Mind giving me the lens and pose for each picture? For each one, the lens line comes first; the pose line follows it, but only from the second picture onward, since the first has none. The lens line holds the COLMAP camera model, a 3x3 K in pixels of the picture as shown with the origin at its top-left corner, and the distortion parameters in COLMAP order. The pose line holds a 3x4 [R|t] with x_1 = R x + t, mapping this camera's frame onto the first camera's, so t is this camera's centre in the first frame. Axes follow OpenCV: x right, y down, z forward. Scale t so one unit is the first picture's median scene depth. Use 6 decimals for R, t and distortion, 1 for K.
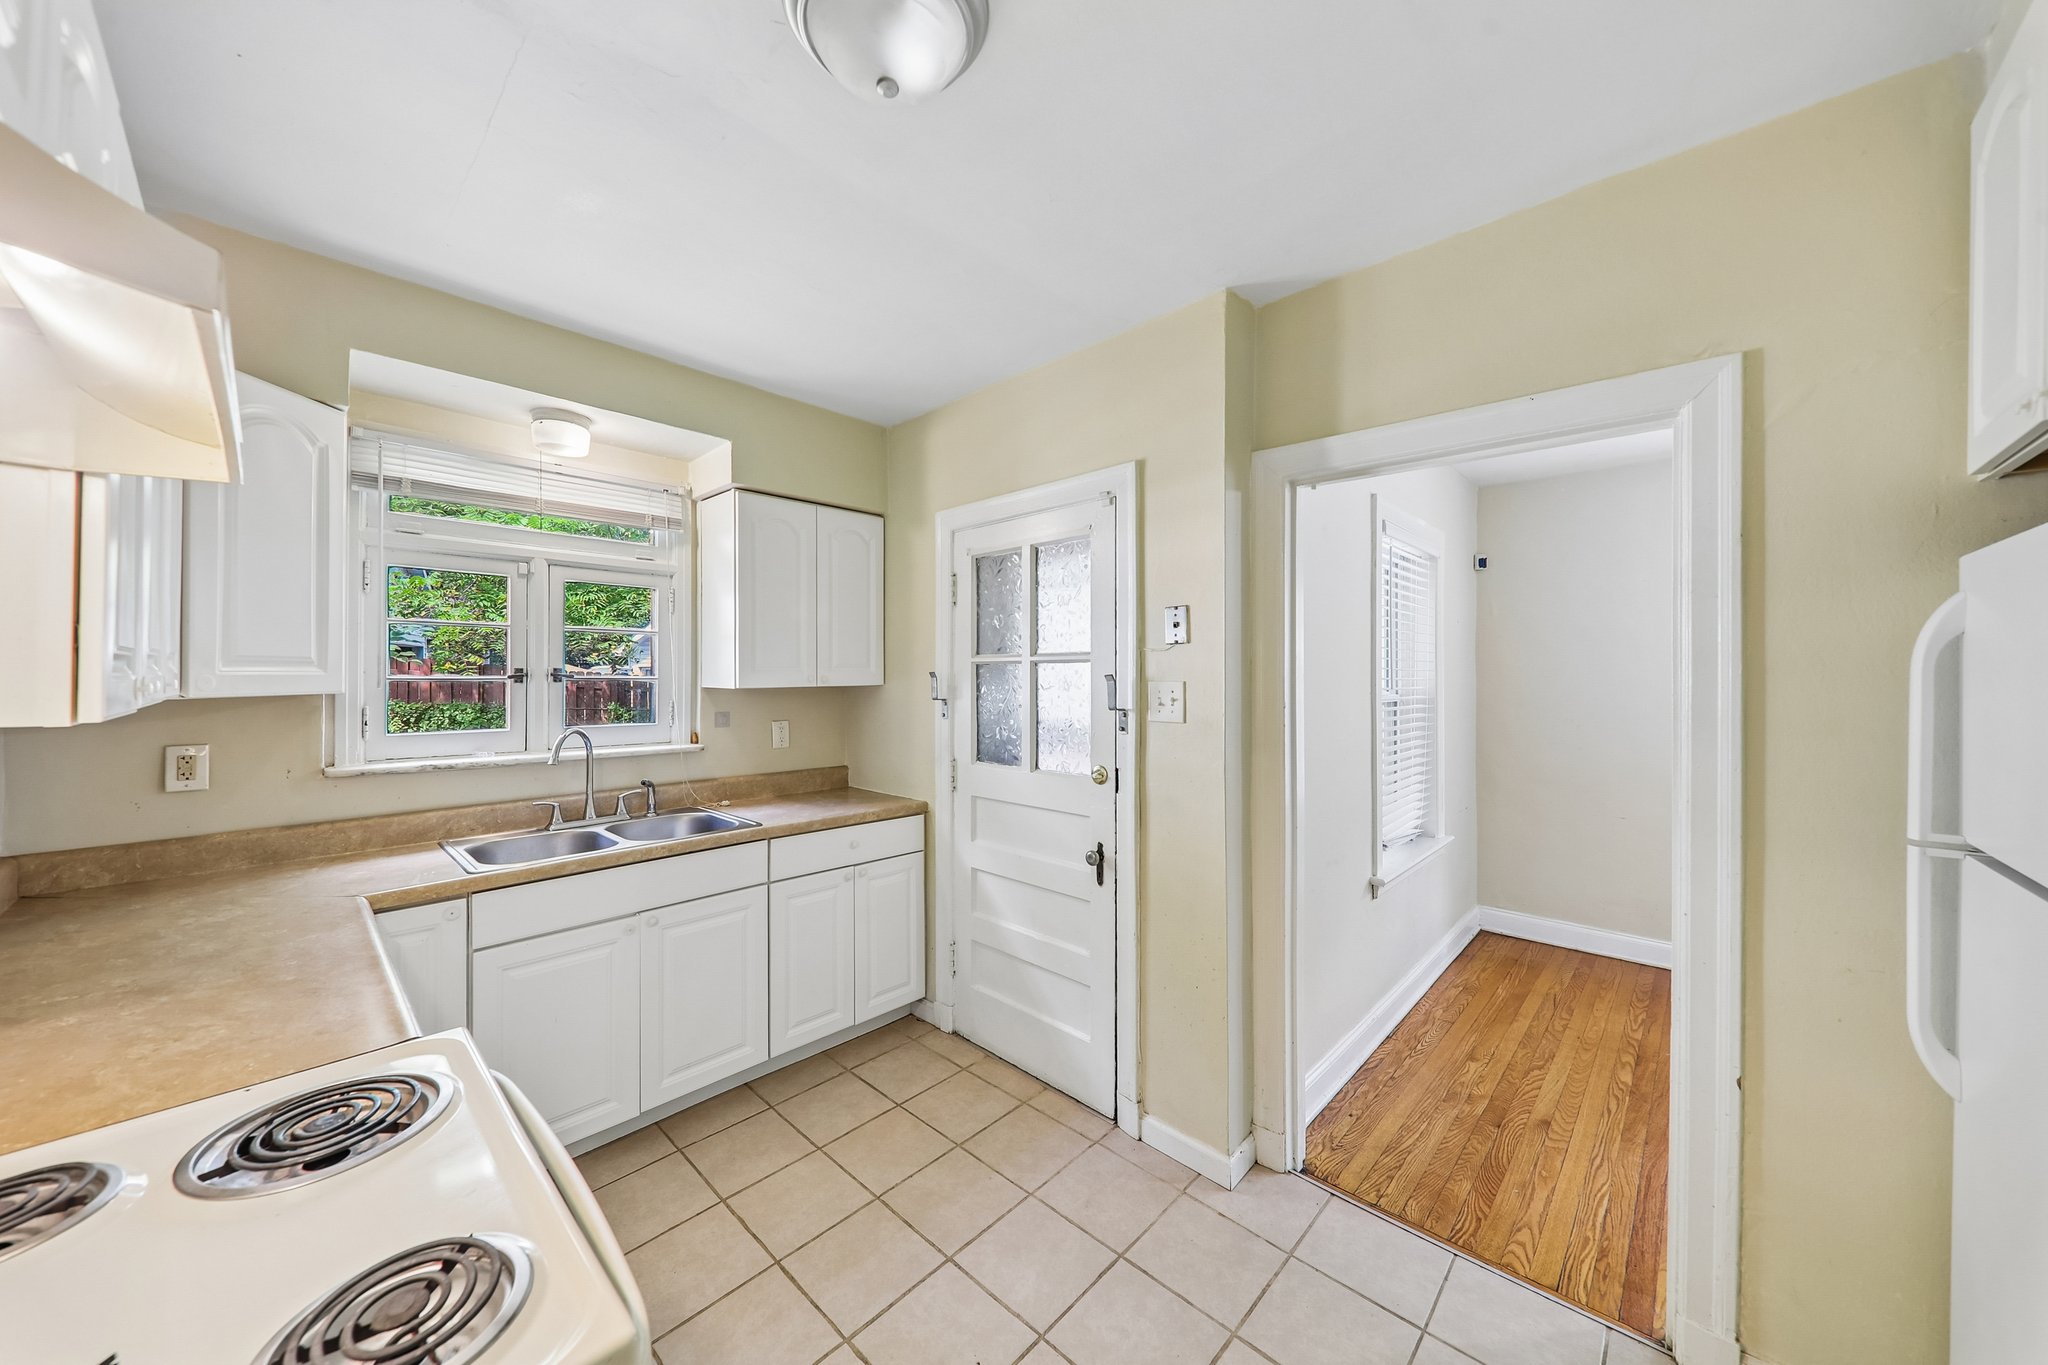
lens RADIAL K [[717.1, 0, 1015.8], [0, 717.1, 671.1], [0, 0, 1]] dist [0.001476, -0.000234]
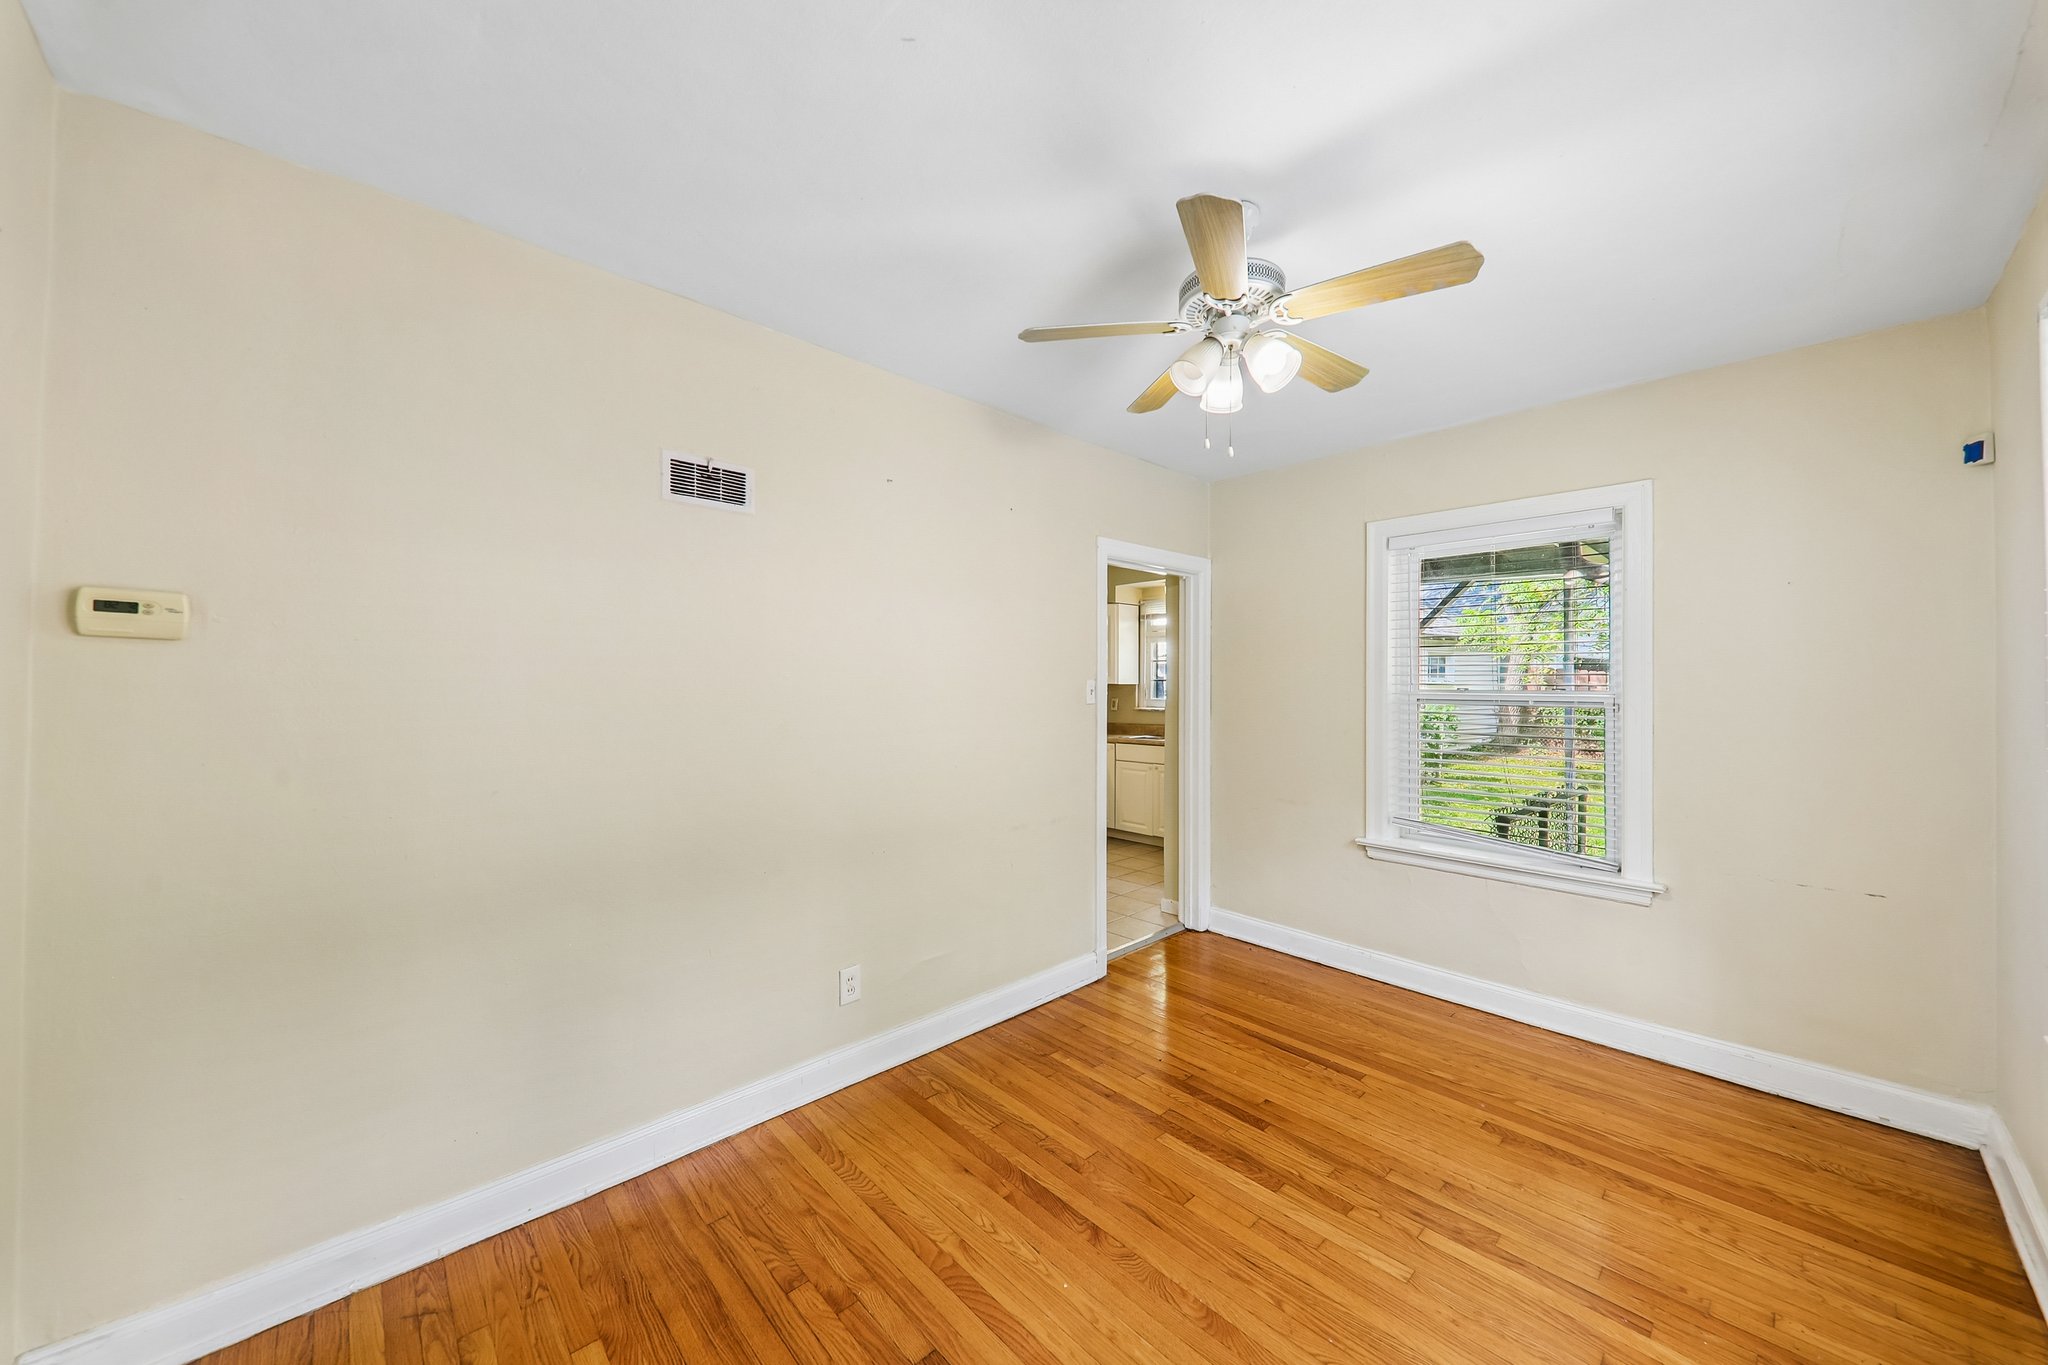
lens RADIAL K [[726.6, 0, 1013.3], [0, 726.6, 681.9], [0, 0, 1]] dist [0.001635, -0.000036]
pose [[-0.061116, -0.004979, -0.998118, 2.068687], [0.003061, 0.999982, -0.005176, 0.029470], [0.998126, -0.003372, -0.061099, 0.556731]]
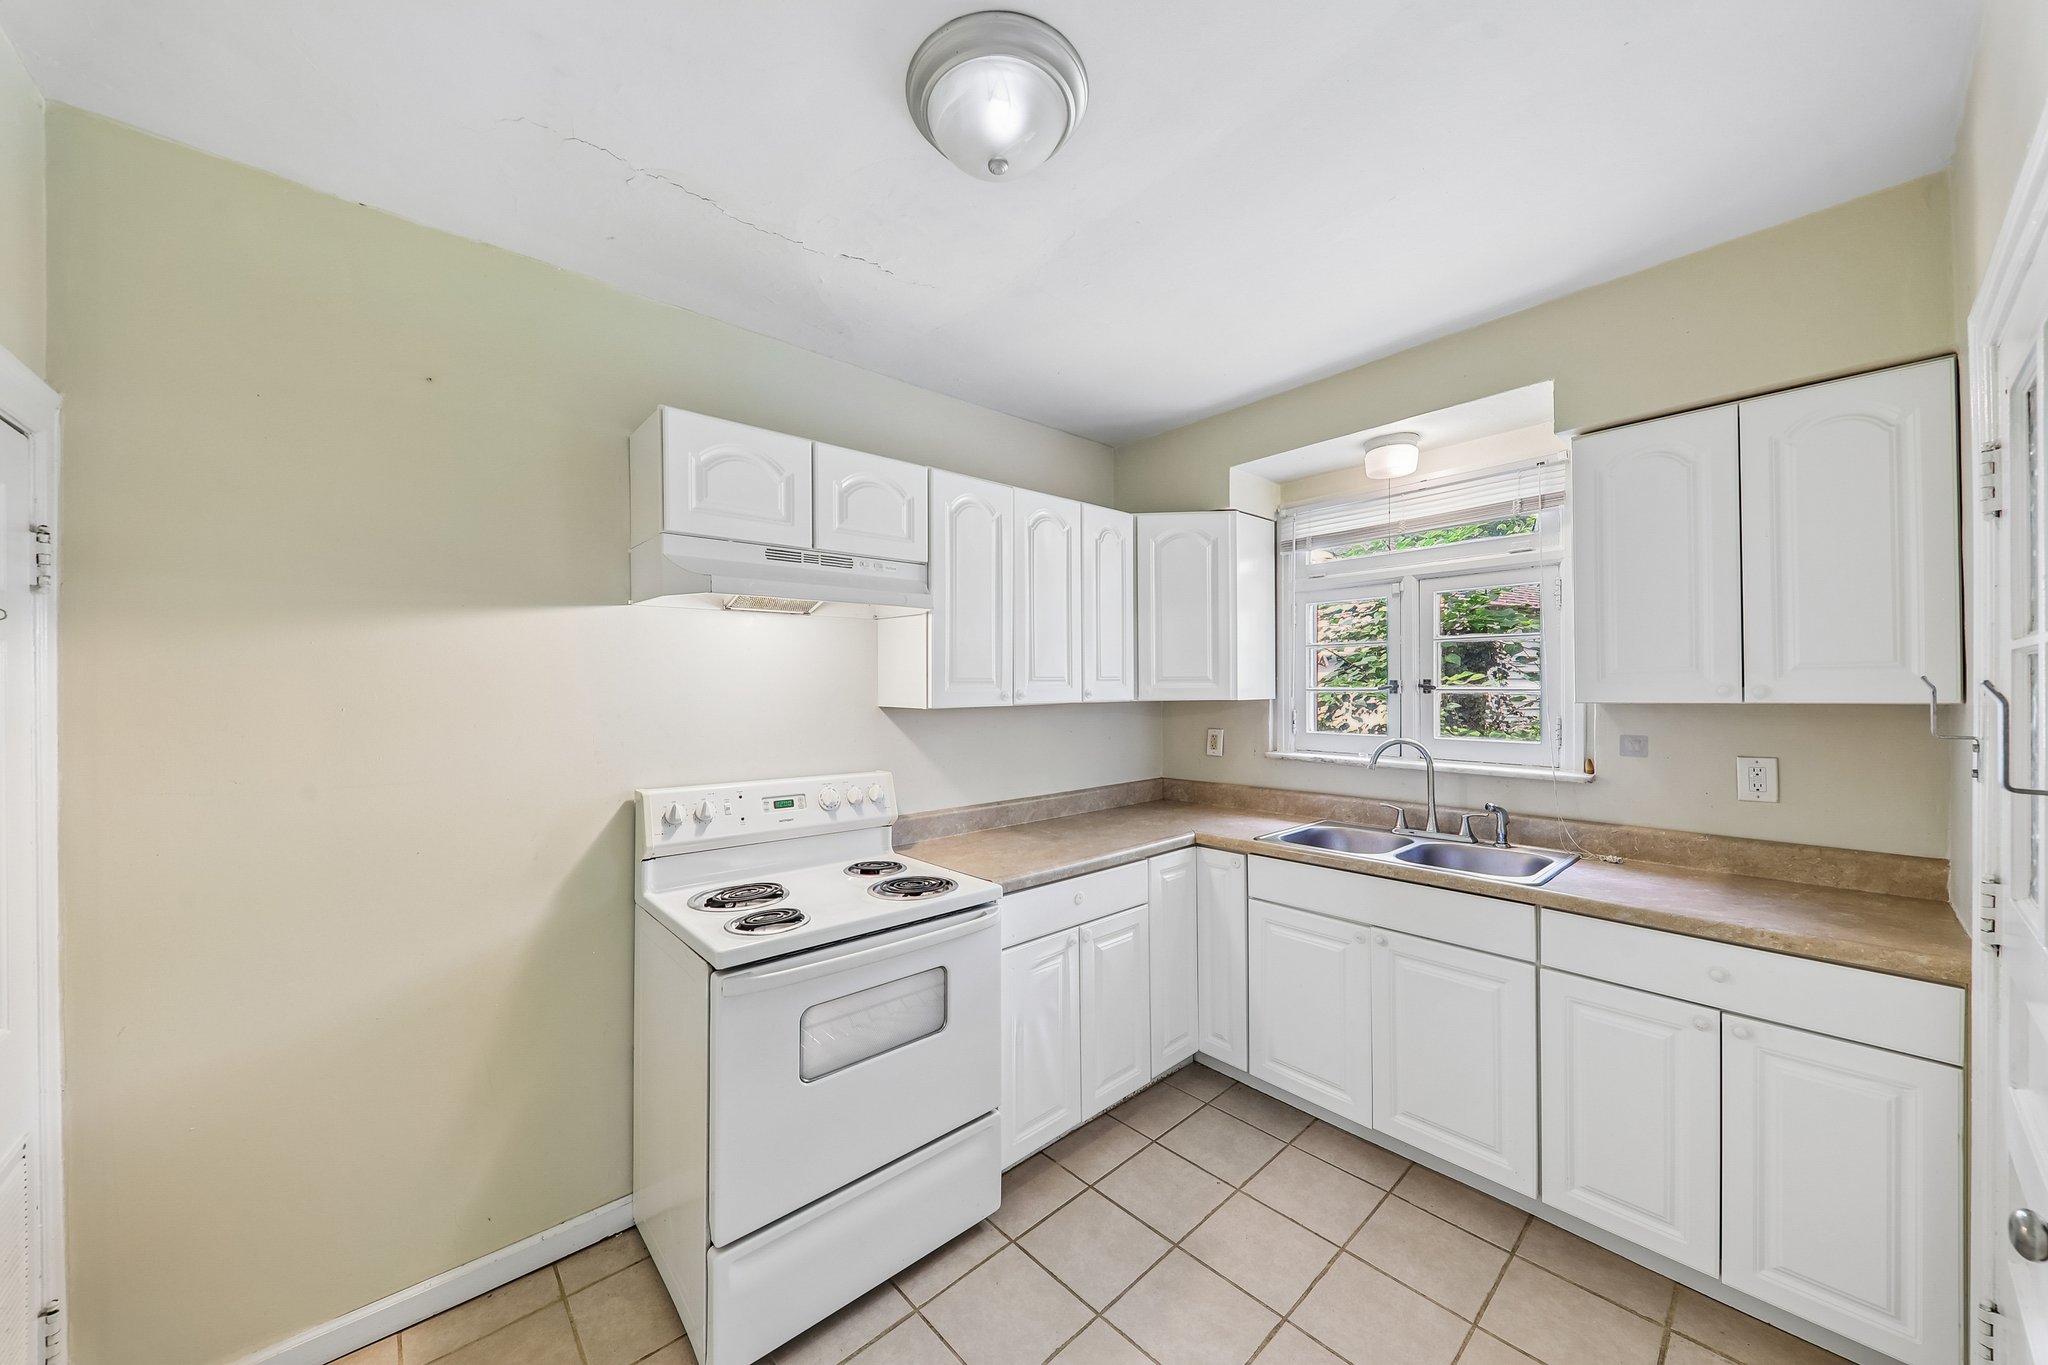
lens RADIAL K [[713.6, 0, 1022.2], [0, 713.6, 688.0], [0, 0, 1]] dist [0.005026, -0.000316]
pose [[-0.079572, 0.001651, -0.996828, 0.443165], [0.012338, 0.999924, 0.000671, 0.000162], [0.996753, -0.012245, -0.079587, 0.532022]]
